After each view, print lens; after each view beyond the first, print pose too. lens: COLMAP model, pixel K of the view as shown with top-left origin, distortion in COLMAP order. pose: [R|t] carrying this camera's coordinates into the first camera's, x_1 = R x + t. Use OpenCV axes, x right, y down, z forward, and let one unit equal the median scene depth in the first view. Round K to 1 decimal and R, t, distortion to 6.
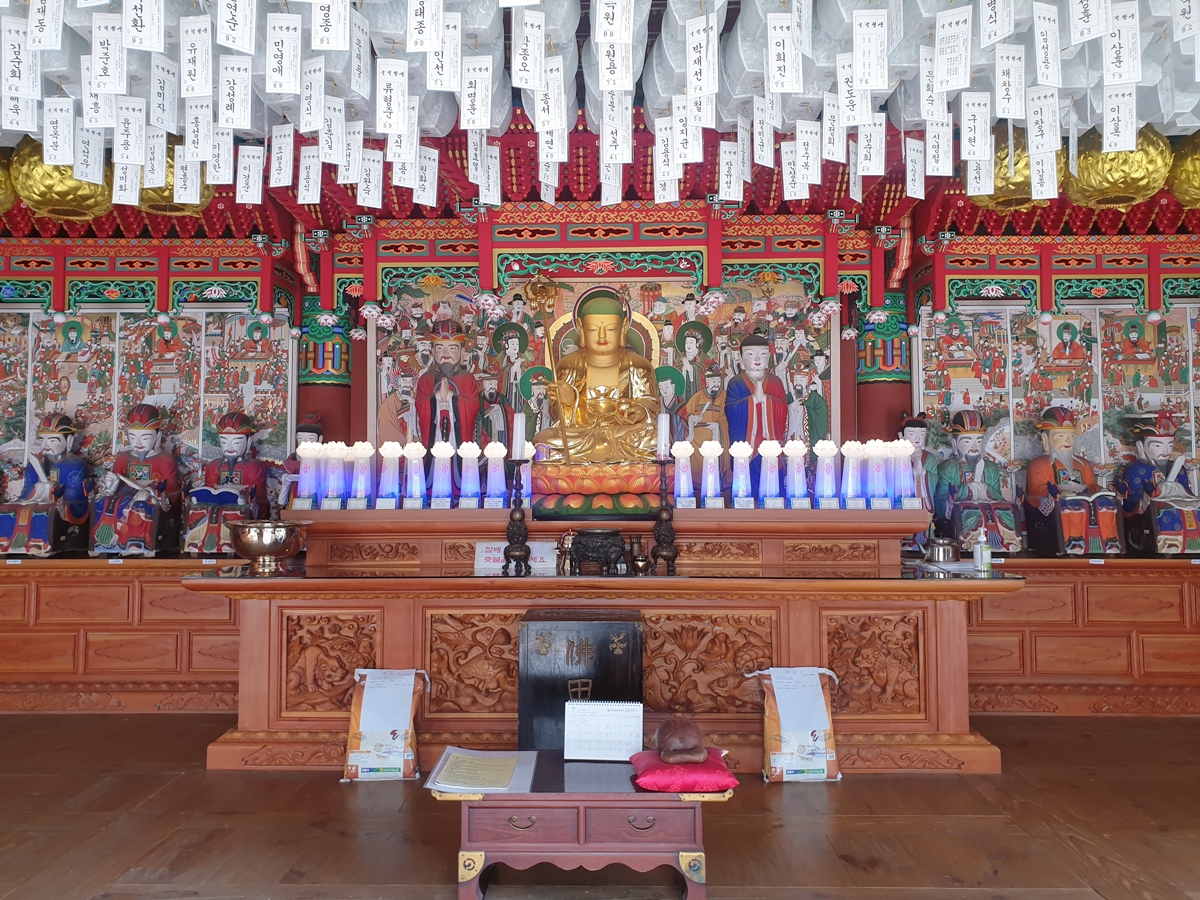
lens RADIAL K [[905.2, 0, 596.8], [0, 905.2, 403.9], [0, 0, 1]] dist [0.061161, -0.056724]
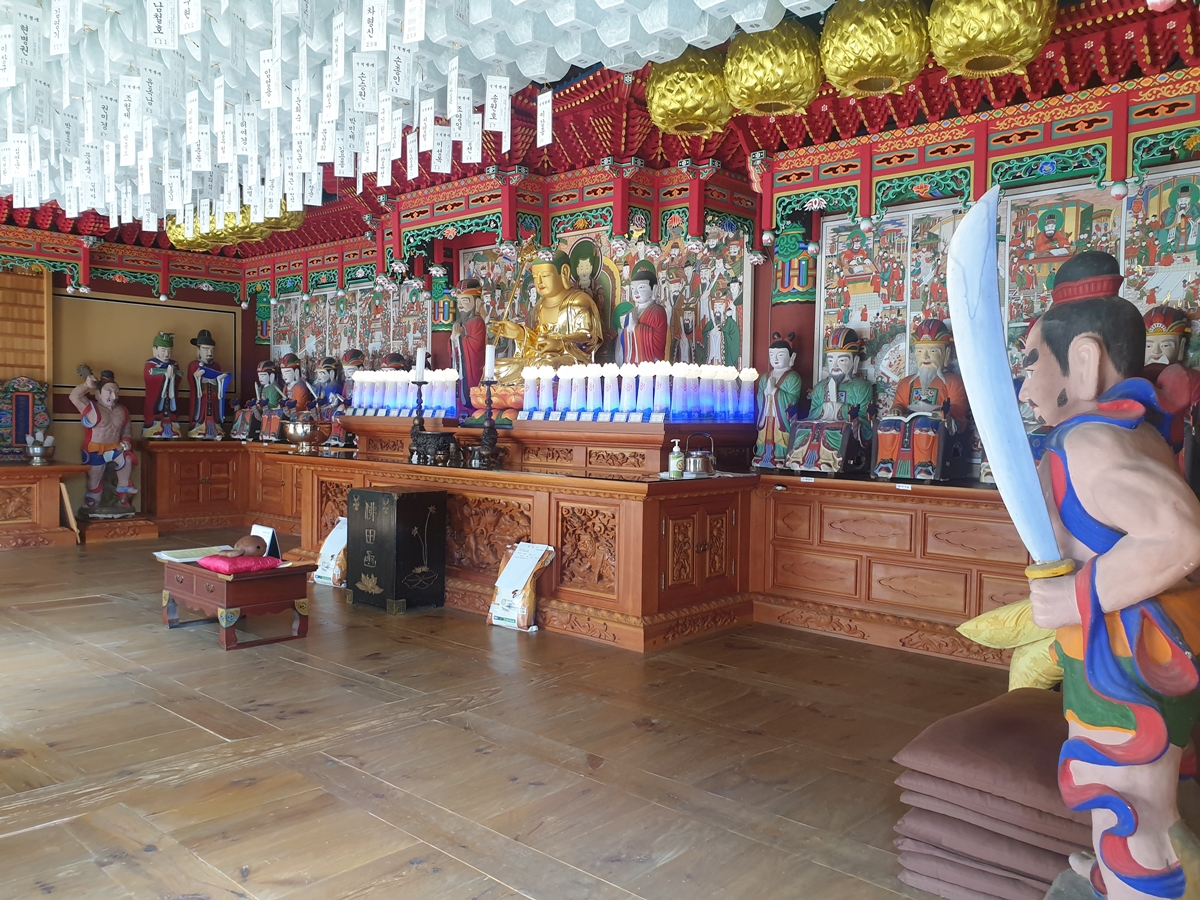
lens RADIAL K [[905.2, 0, 596.8], [0, 905.2, 403.9], [0, 0, 1]] dist [0.061161, -0.056724]
pose [[0.764018, 0.006523, -0.645162, 0.803845], [0.036056, 0.997955, 0.052789, 0.025987], [0.644187, -0.063594, 0.762220, 0.094788]]
